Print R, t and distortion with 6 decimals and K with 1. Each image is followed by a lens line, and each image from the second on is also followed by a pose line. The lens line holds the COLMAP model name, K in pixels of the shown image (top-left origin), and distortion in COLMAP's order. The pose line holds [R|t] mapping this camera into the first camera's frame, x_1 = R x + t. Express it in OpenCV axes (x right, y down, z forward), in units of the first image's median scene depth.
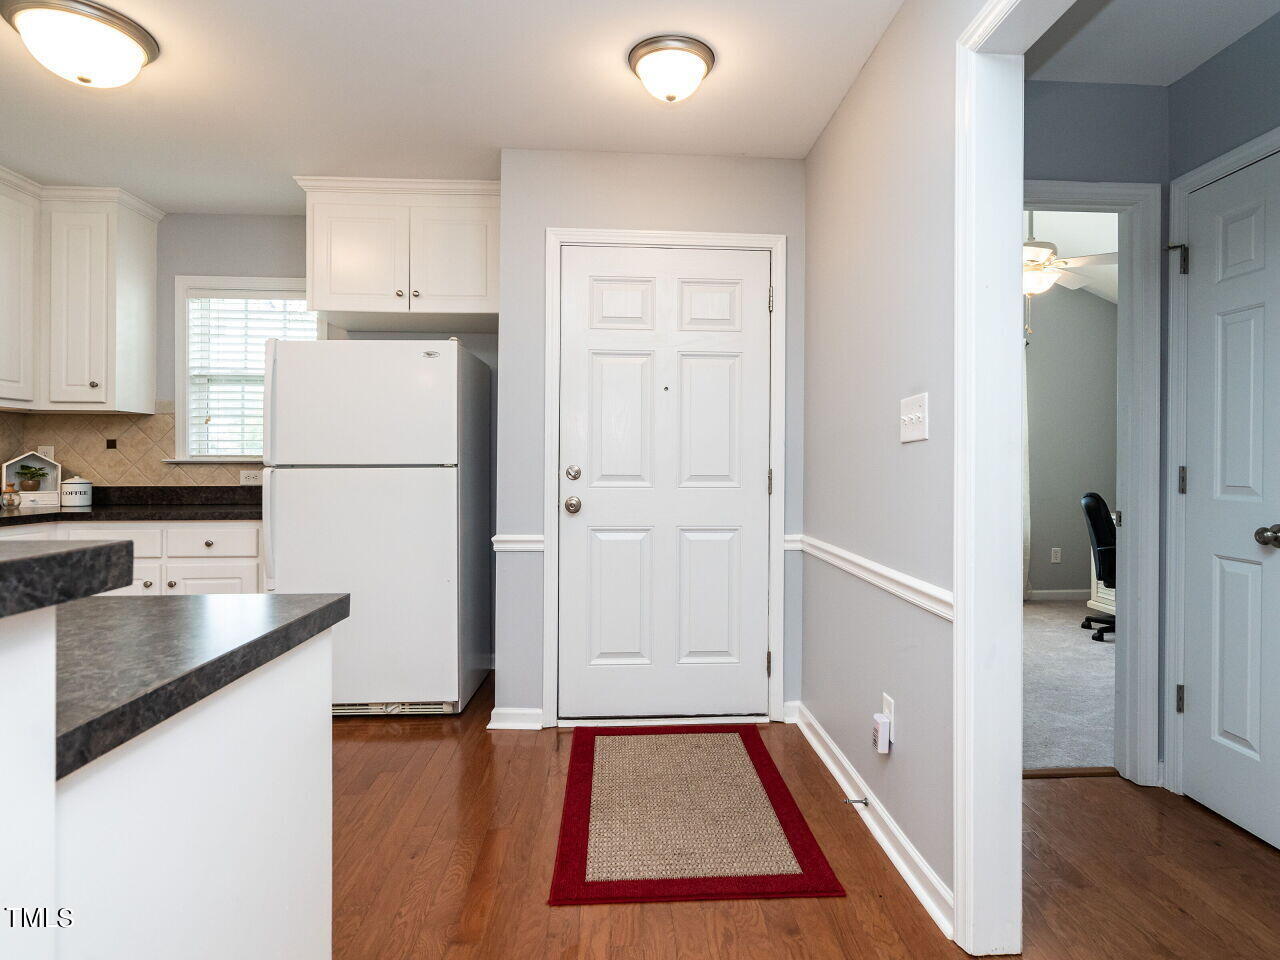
lens RADIAL K [[700.7, 0, 657.1], [0, 700.7, 454.6], [0, 0, 1]] dist [-0.000088, 0.000448]
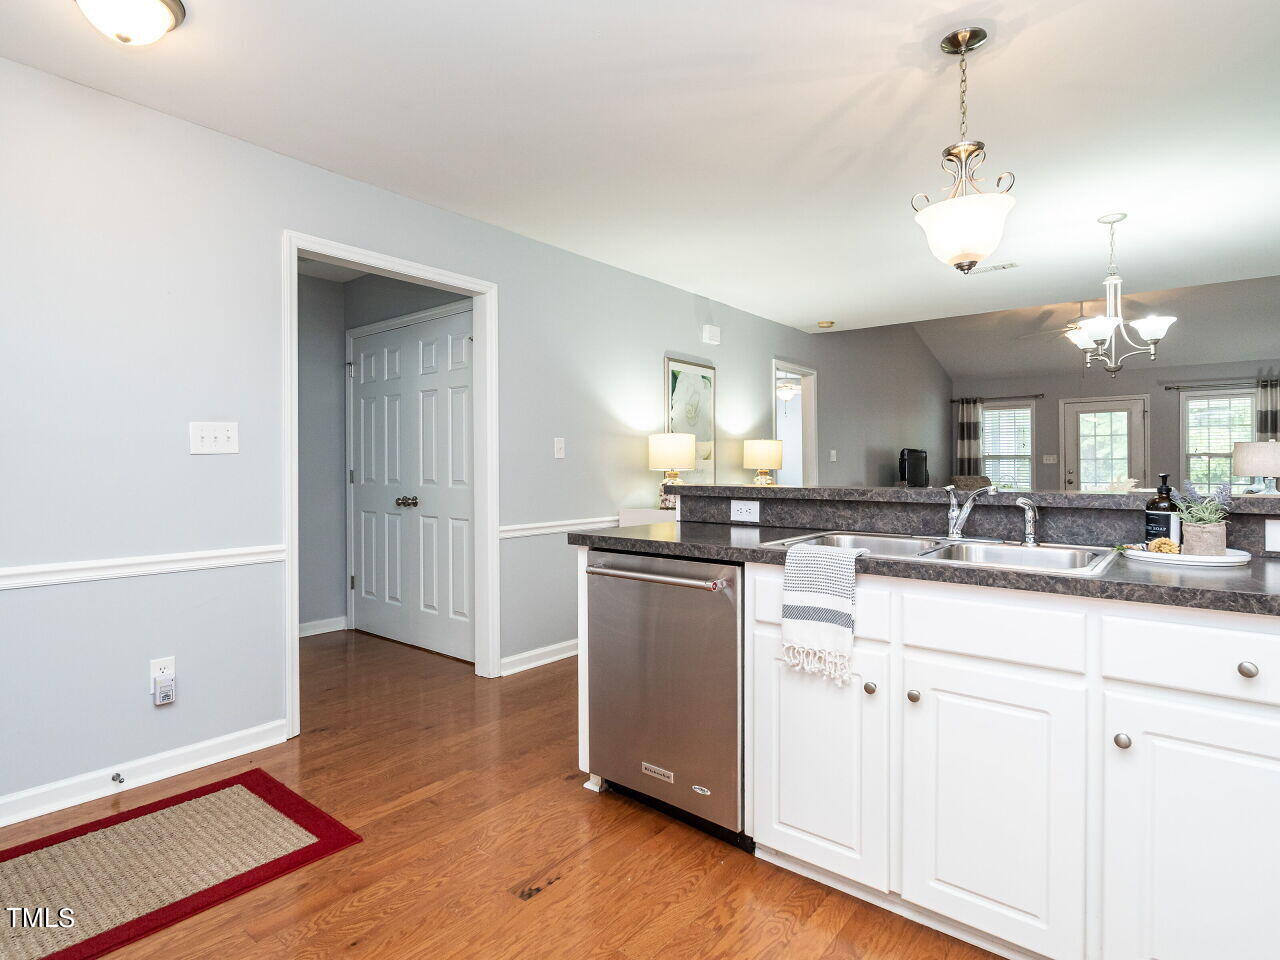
lens RADIAL K [[687.7, 0, 642.7], [0, 687.7, 456.6], [0, 0, 1]] dist [-0.001088, 0.000295]
pose [[-0.736177, 0.009183, 0.676726, -0.656114], [-0.009578, 0.999666, -0.023984, 0.006273], [-0.676721, -0.024138, -0.735844, 0.781945]]
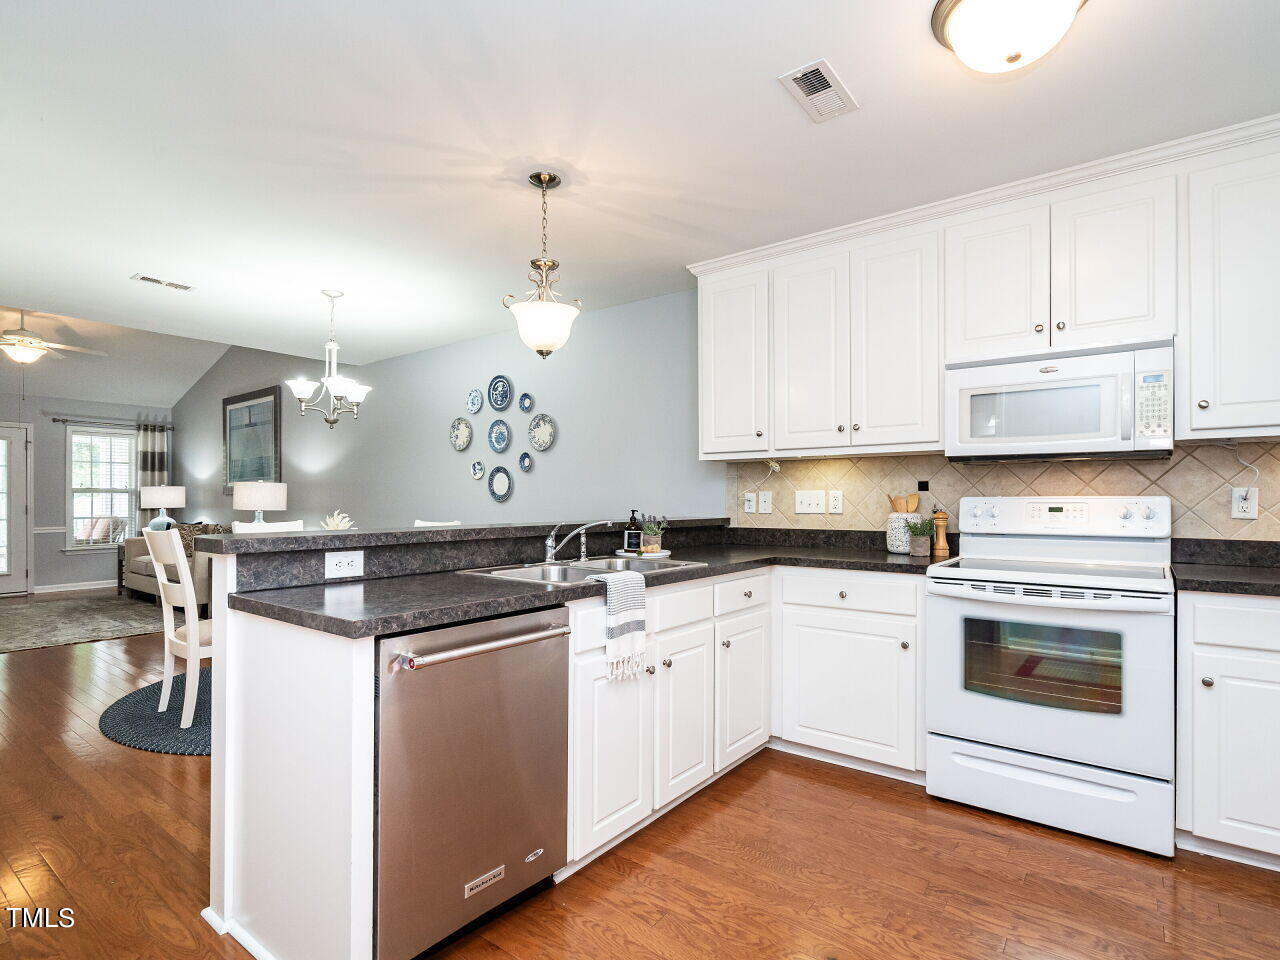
lens RADIAL K [[667.6, 0, 636.8], [0, 667.6, 490.5], [0, 0, 1]] dist [-0.000931, 0.000498]
pose [[-0.661351, -0.009480, -0.750016, 0.057698], [0.010117, 0.999716, -0.021556, -0.003039], [0.750008, -0.021844, -0.661068, 0.729900]]
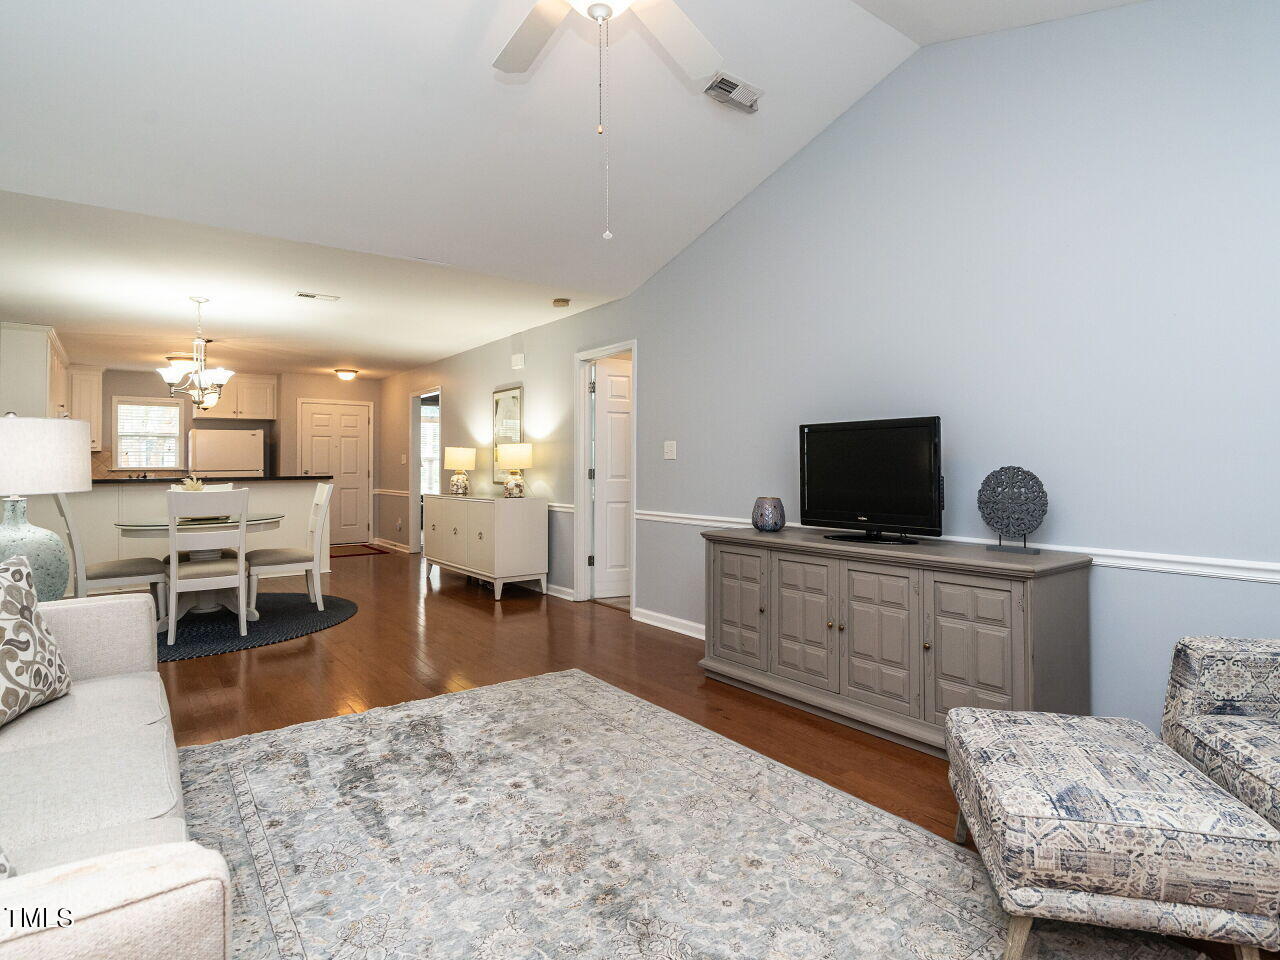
lens RADIAL K [[700.7, 0, 657.1], [0, 700.7, 454.6], [0, 0, 1]] dist [-0.000088, 0.000448]
pose [[0.831991, 0.000089, 0.554790, -0.497013], [0.001579, 0.999996, -0.002530, -0.039278], [-0.554787, 0.002981, 0.831987, -2.311182]]
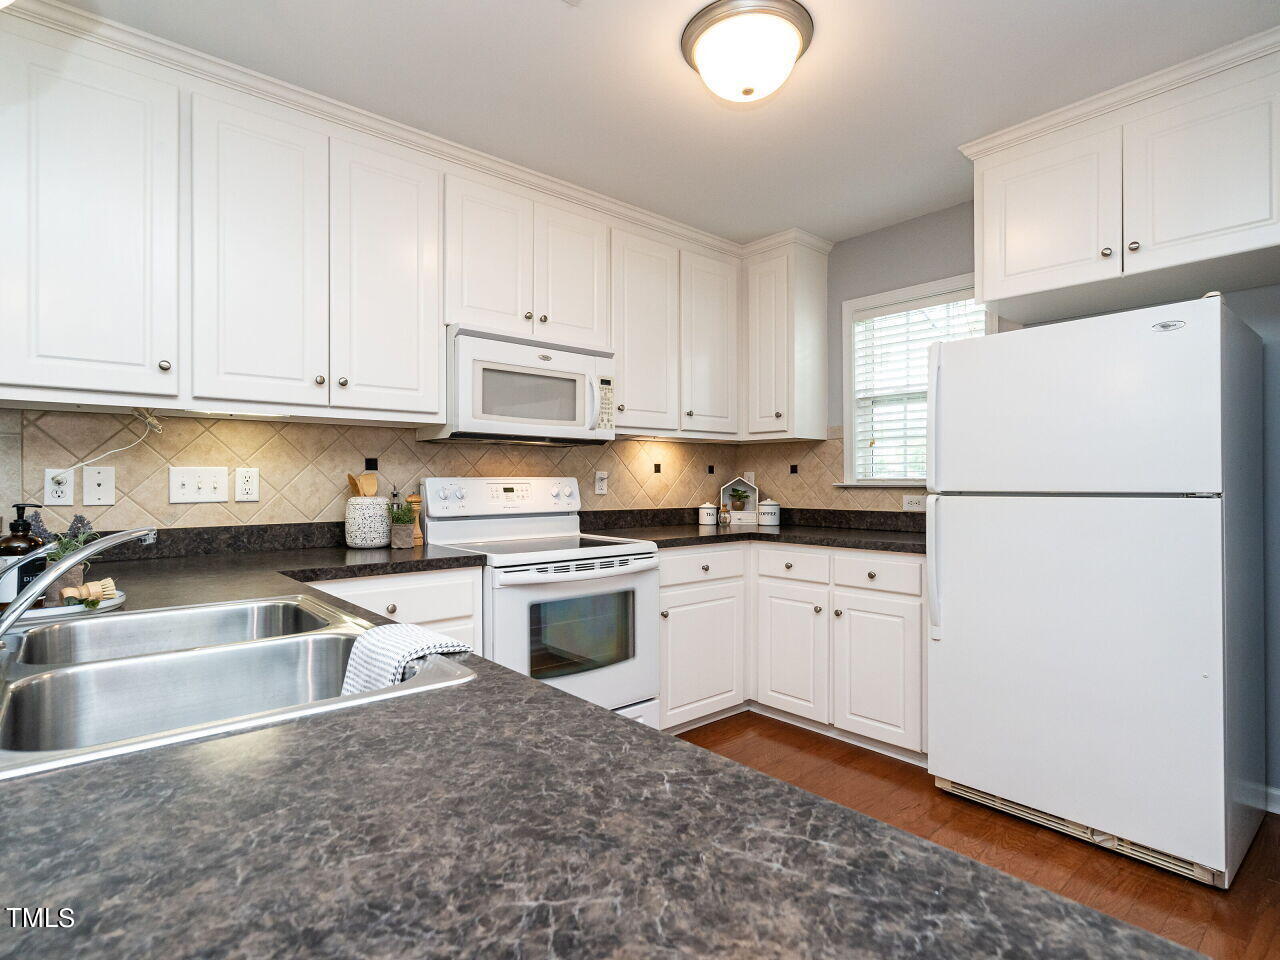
lens RADIAL K [[667.6, 0, 636.8], [0, 667.6, 490.5], [0, 0, 1]] dist [-0.000931, 0.000498]
pose [[0.605816, 0.008019, -0.795564, -0.108765], [0.013162, 0.999711, 0.020099, -0.006674], [0.795496, -0.022648, 0.605535, 0.190793]]
